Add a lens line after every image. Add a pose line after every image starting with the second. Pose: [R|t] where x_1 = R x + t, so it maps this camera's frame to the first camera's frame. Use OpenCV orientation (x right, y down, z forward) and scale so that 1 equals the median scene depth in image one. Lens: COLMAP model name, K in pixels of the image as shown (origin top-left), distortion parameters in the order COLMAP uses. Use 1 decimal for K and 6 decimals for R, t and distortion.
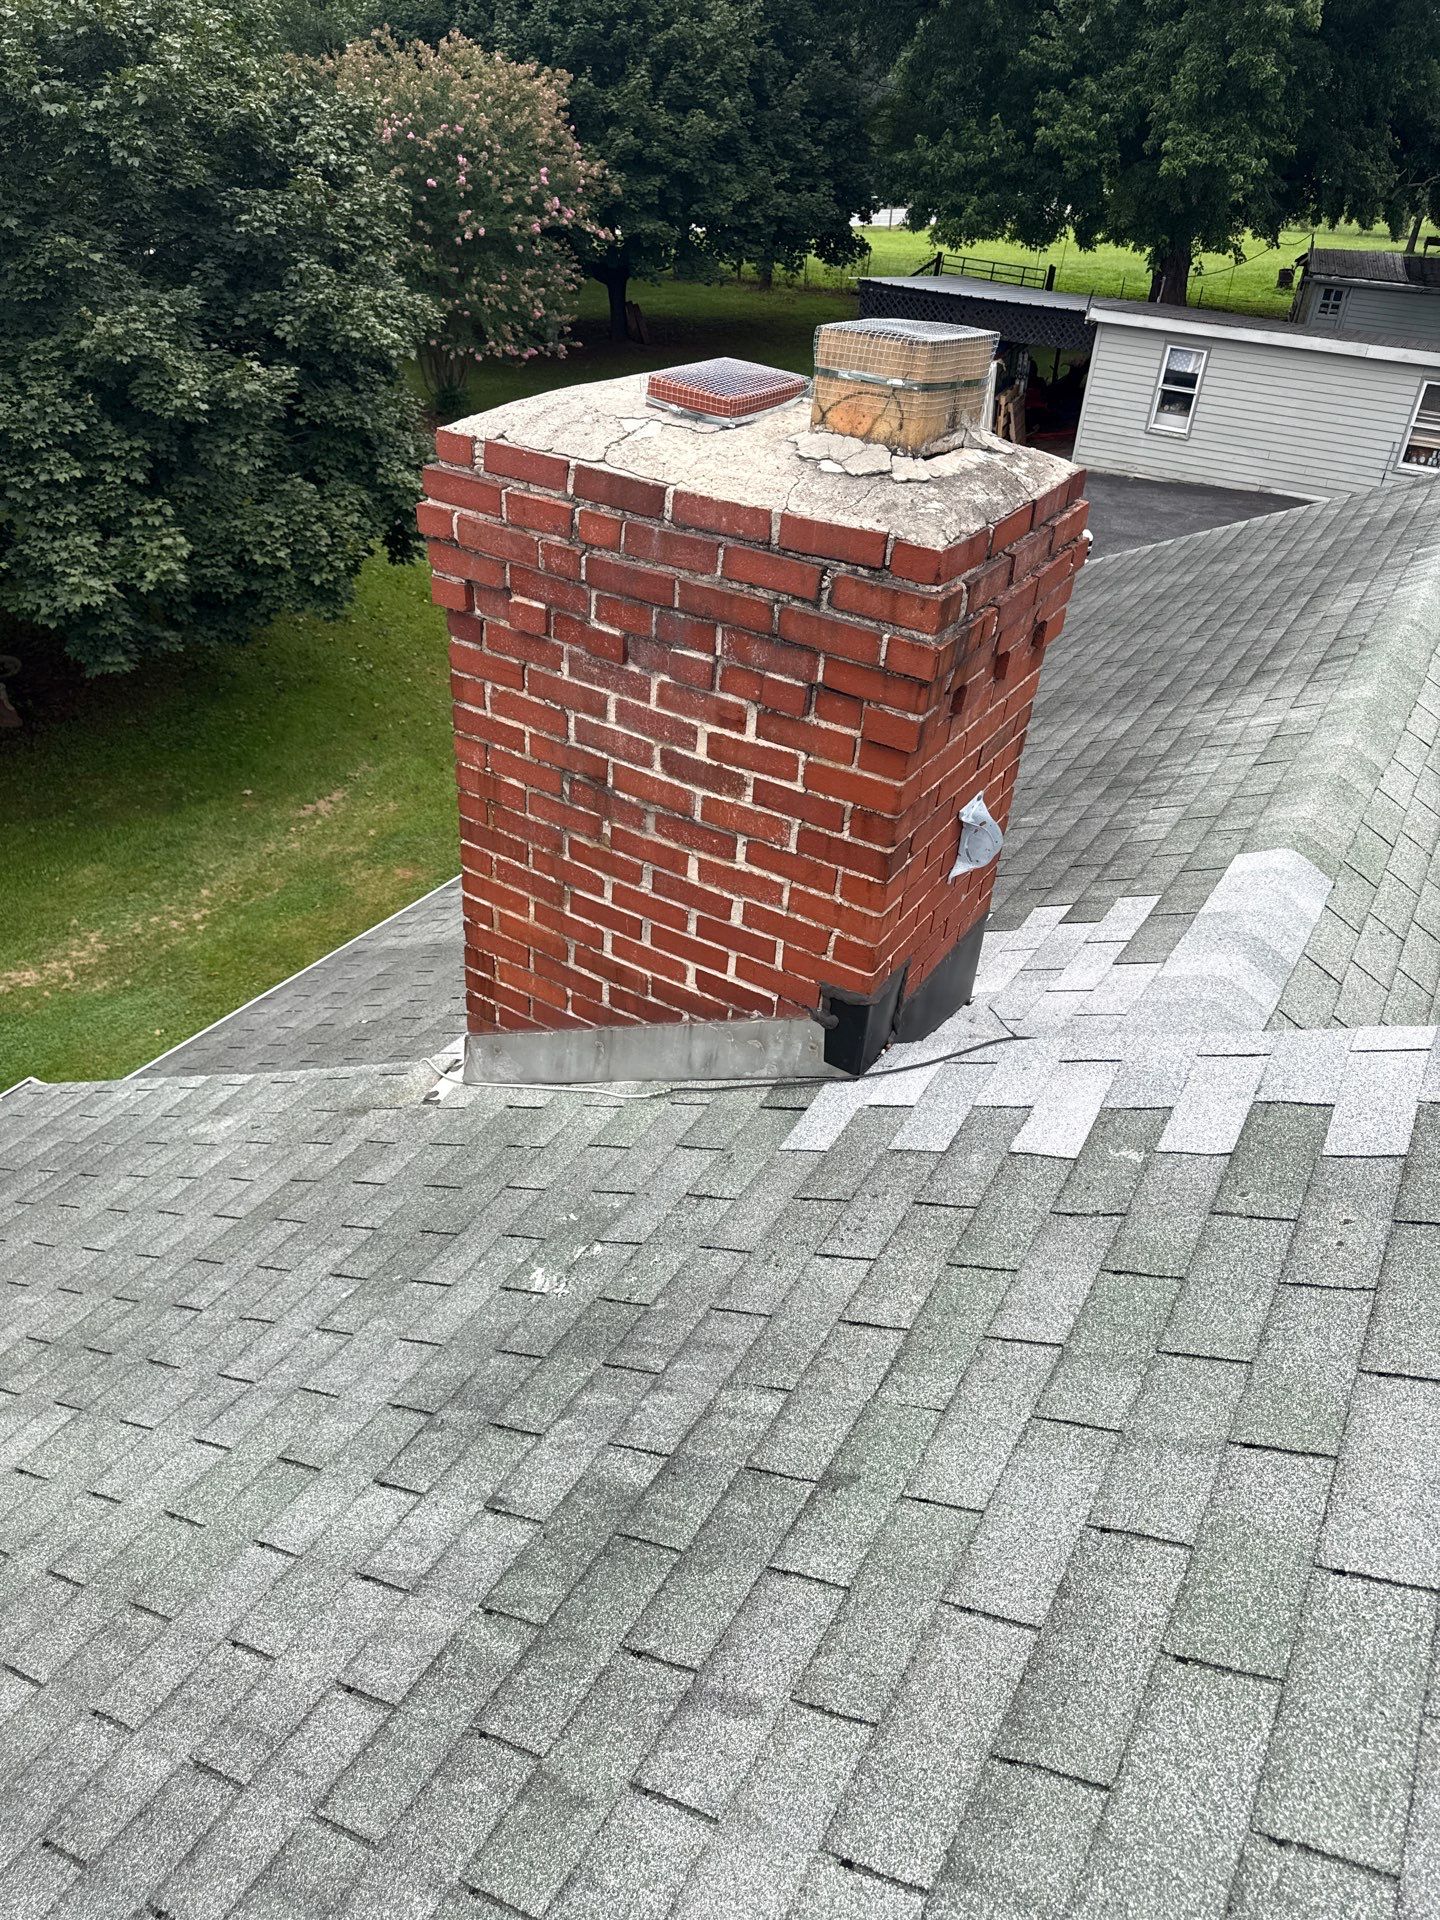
lens RADIAL K [[1296.3, 0, 726.0], [0, 1296.3, 870.8], [0, 0, 1]] dist [0.016576, -0.026851]
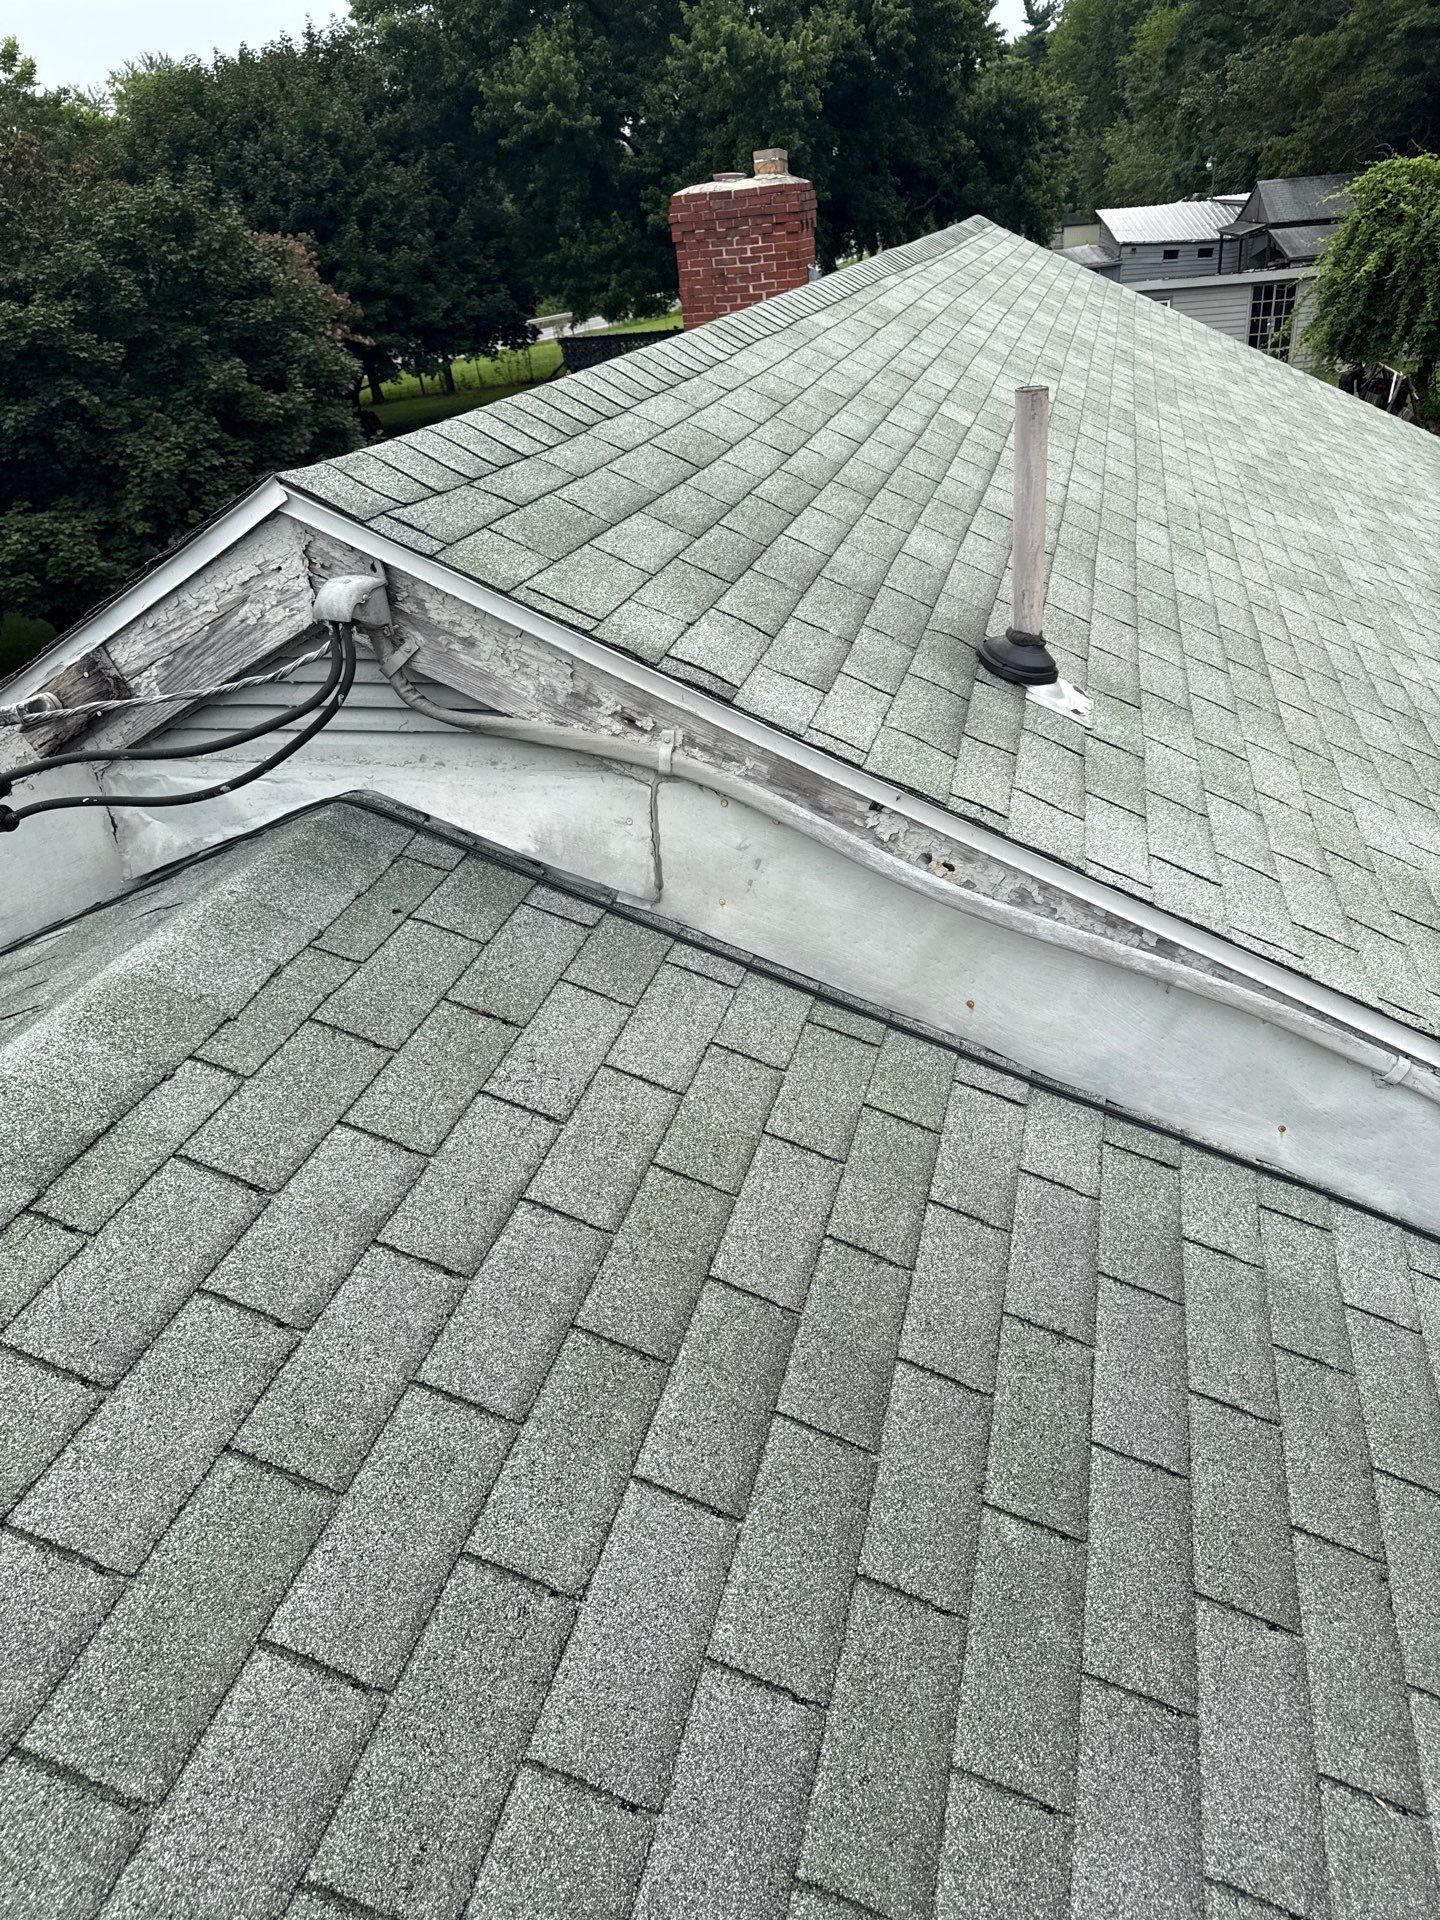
lens RADIAL K [[1309.9, 0, 698.2], [0, 1309.9, 931.9], [0, 0, 1]] dist [0.026415, -0.064632]
pose [[0.947614, -0.270445, 0.169961, -0.147360], [0.279978, 0.959389, -0.034417, 0.209525], [-0.153751, 0.080199, 0.984850, -0.299253]]
